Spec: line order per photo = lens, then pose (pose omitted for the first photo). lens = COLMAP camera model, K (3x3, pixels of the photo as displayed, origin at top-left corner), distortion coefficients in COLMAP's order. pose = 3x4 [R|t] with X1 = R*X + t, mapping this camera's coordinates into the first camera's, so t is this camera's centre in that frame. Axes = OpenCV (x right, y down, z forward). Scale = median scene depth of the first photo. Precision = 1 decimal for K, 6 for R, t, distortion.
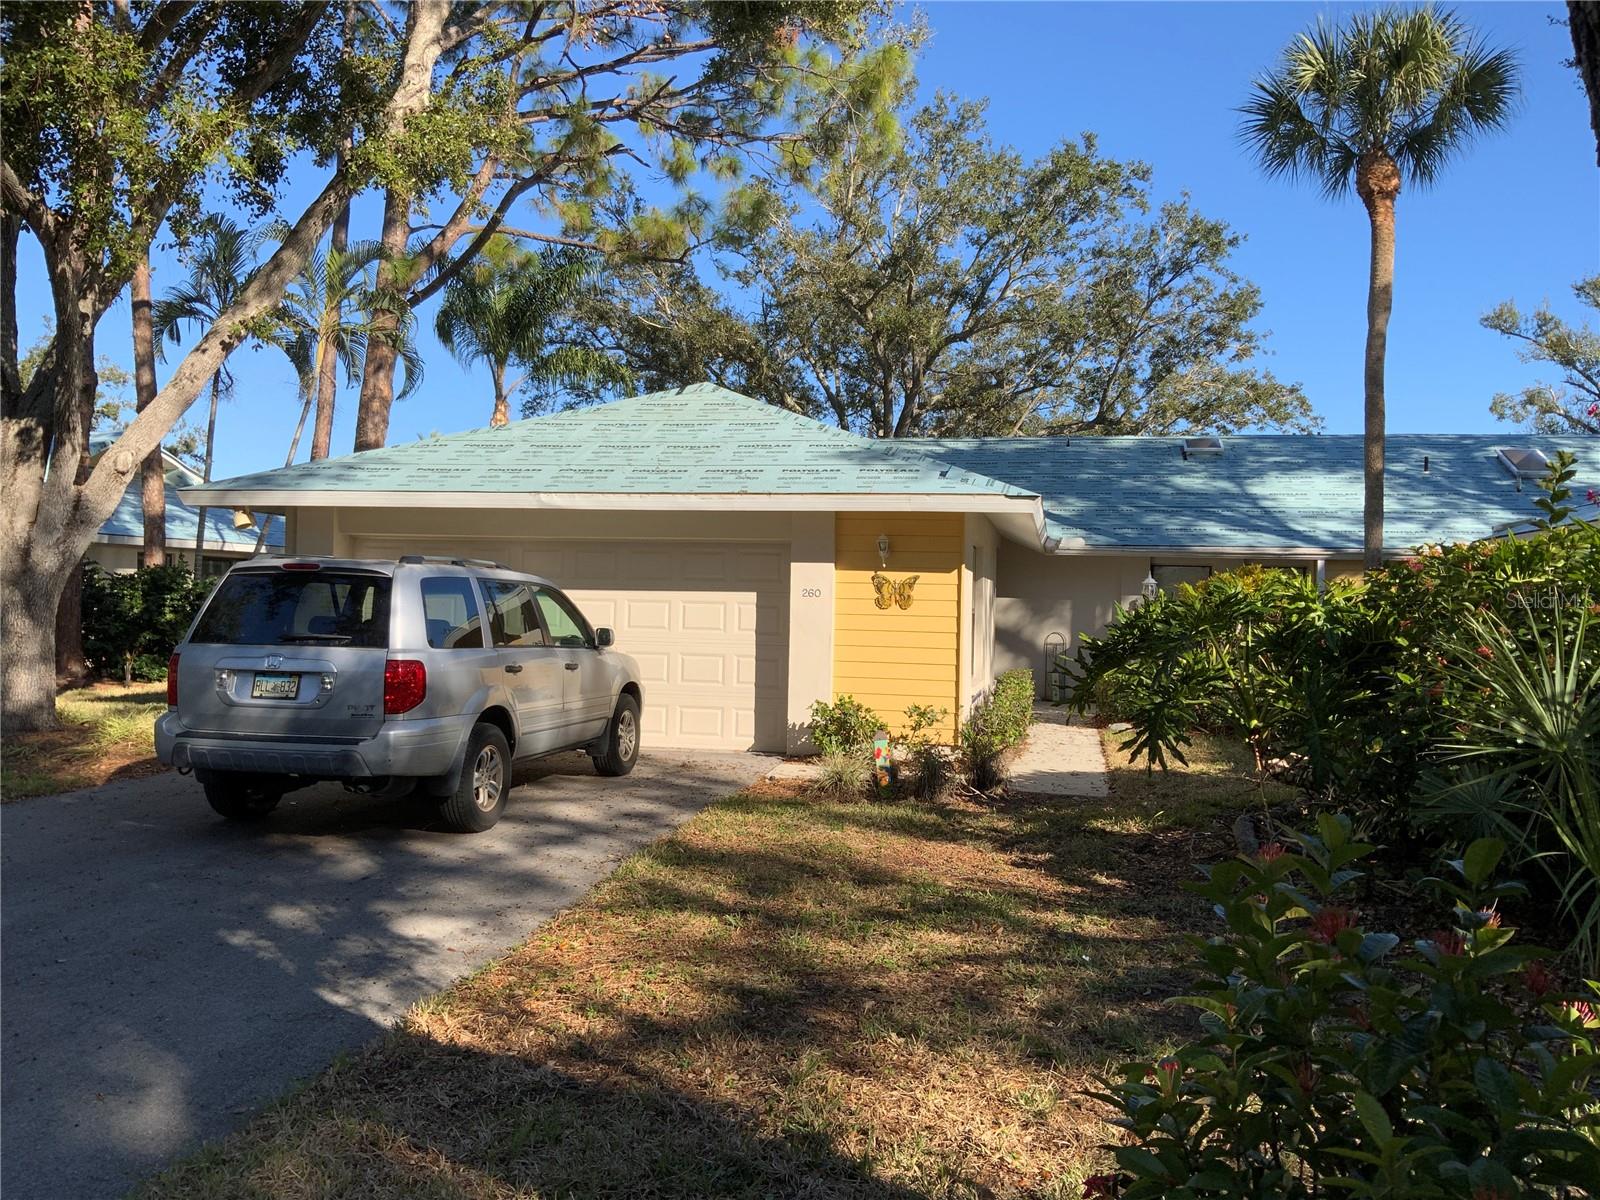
lens RADIAL K [[1317.2, 0, 792.5], [0, 1317.2, 595.9], [0, 0, 1]] dist [0.125804, -0.252536]
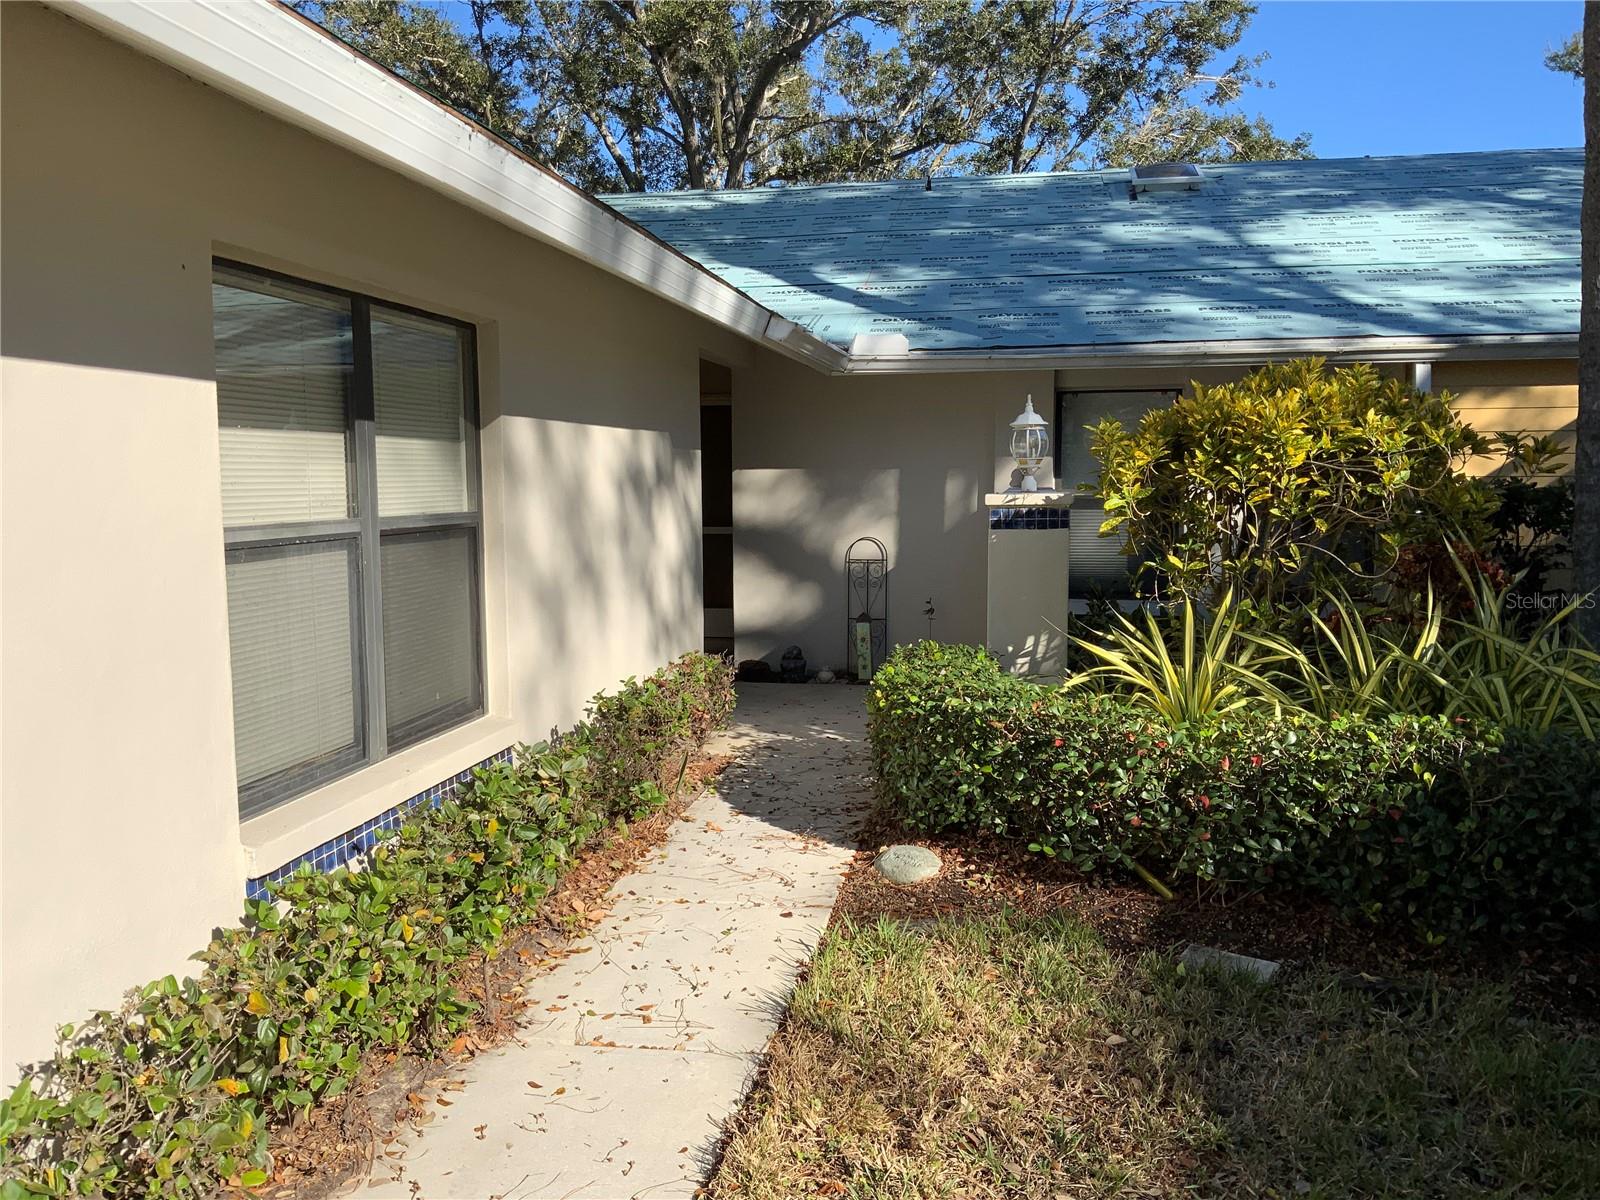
lens RADIAL K [[1317.2, 0, 792.5], [0, 1317.2, 595.9], [0, 0, 1]] dist [0.125804, -0.252536]
pose [[0.999295, -0.031548, 0.020372, 0.167918], [0.029389, 0.994681, 0.098723, 0.000147], [-0.023379, -0.098054, 0.994906, 0.533143]]
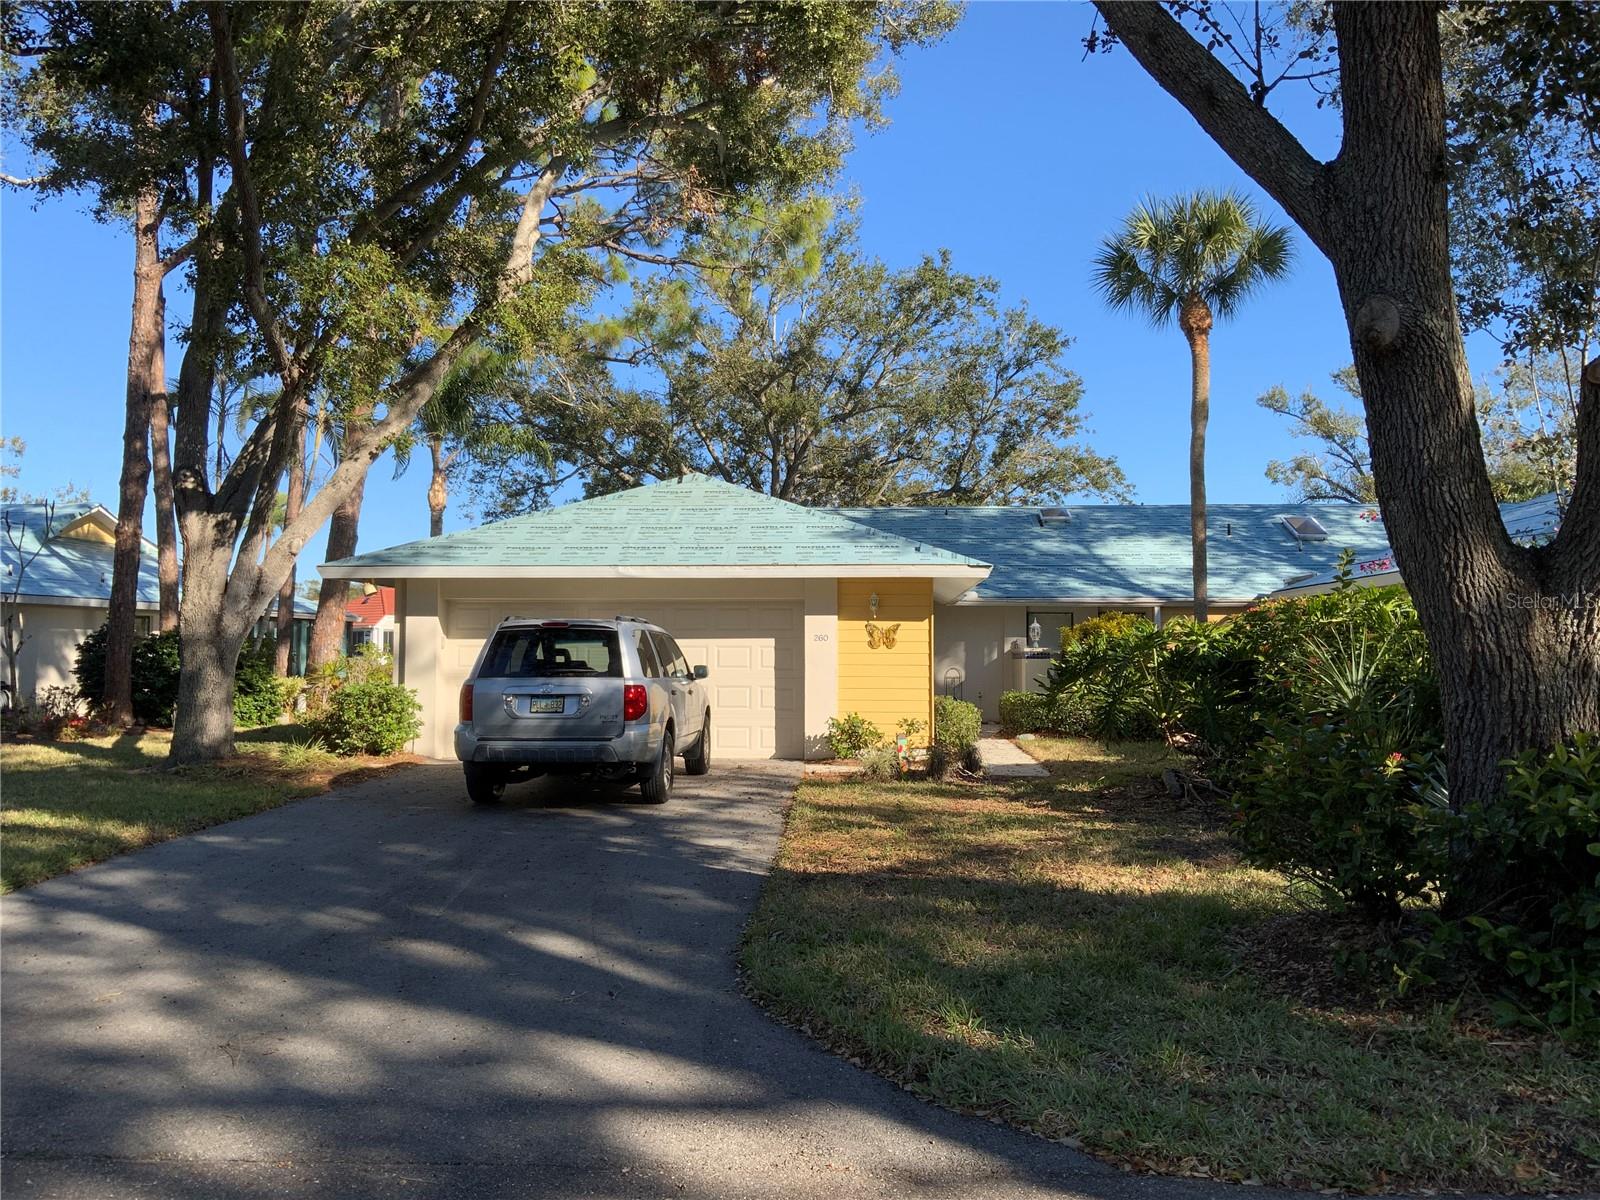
lens RADIAL K [[1317.2, 0, 792.5], [0, 1317.2, 595.9], [0, 0, 1]] dist [0.125804, -0.252536]
pose [[0.989386, -0.013661, 0.144665, -0.129141], [0.019160, 0.999143, -0.036686, 0.002214], [-0.144040, 0.039069, 0.988800, -0.200989]]
